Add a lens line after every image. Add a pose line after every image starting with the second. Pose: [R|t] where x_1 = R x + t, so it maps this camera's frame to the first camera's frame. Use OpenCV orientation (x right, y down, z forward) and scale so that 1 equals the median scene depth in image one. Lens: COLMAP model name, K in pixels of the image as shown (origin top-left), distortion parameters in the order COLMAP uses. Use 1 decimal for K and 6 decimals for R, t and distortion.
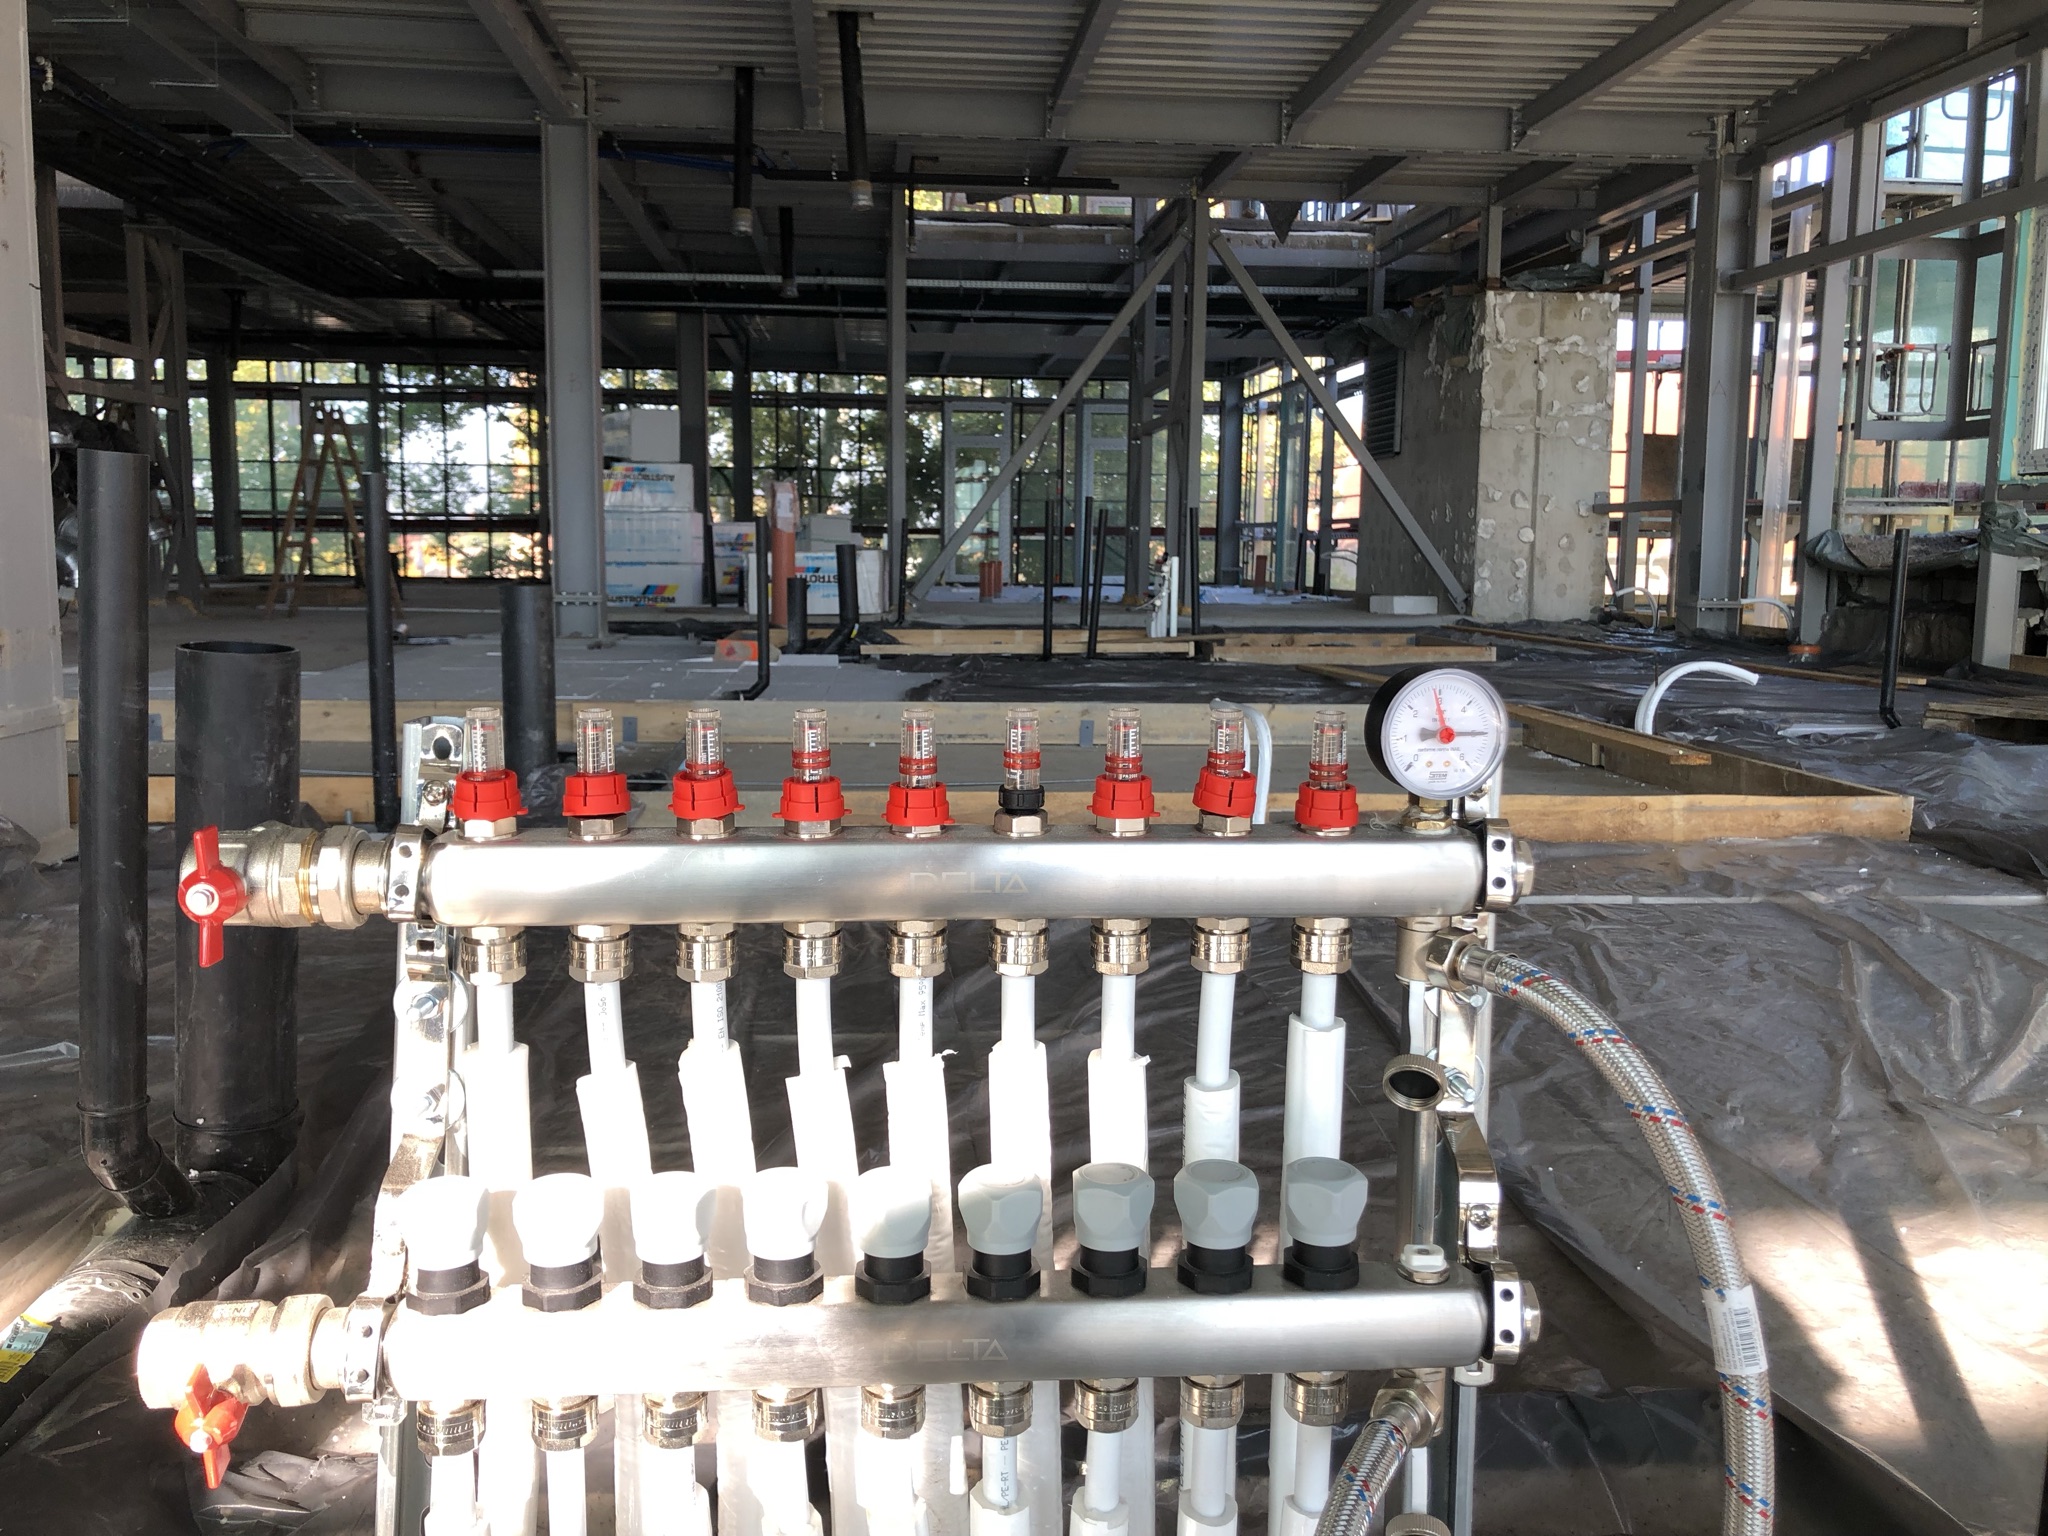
lens RADIAL K [[1629.8, 0, 967.3], [0, 1629.8, 758.3], [0, 0, 1]] dist [0.070307, -0.117658]
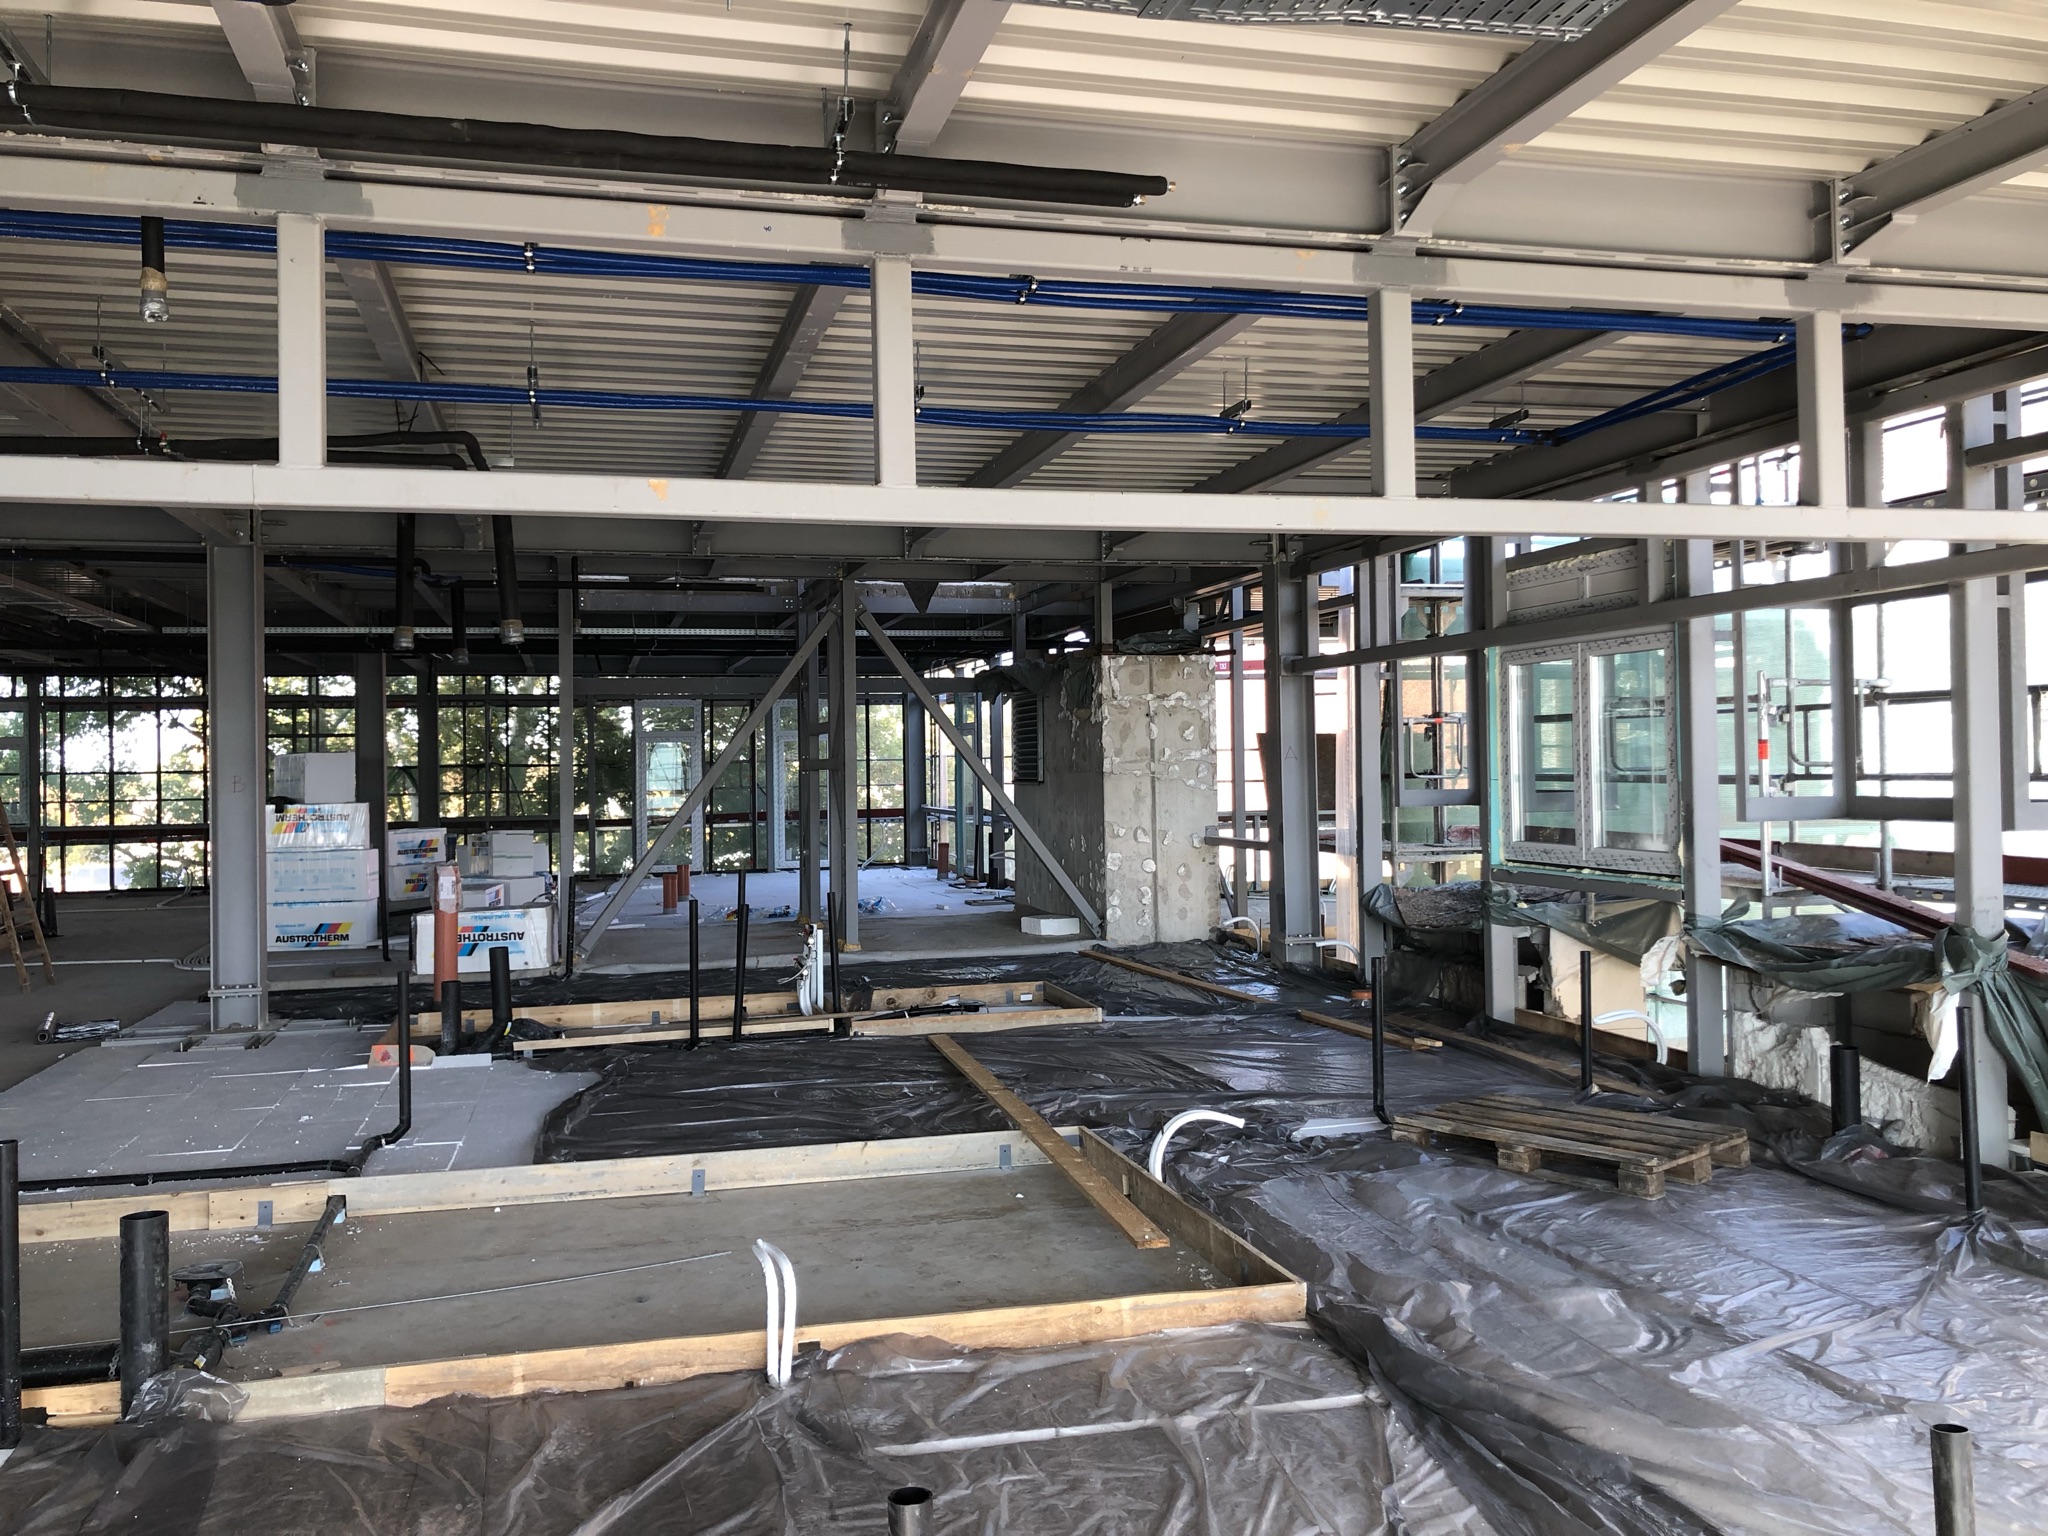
lens RADIAL K [[1629.8, 0, 967.3], [0, 1629.8, 758.3], [0, 0, 1]] dist [0.070307, -0.117658]
pose [[0.985197, -0.014778, 0.170789, 0.029437], [0.038283, 0.990083, -0.135167, -0.063156], [-0.167097, 0.139704, 0.975992, -0.075955]]
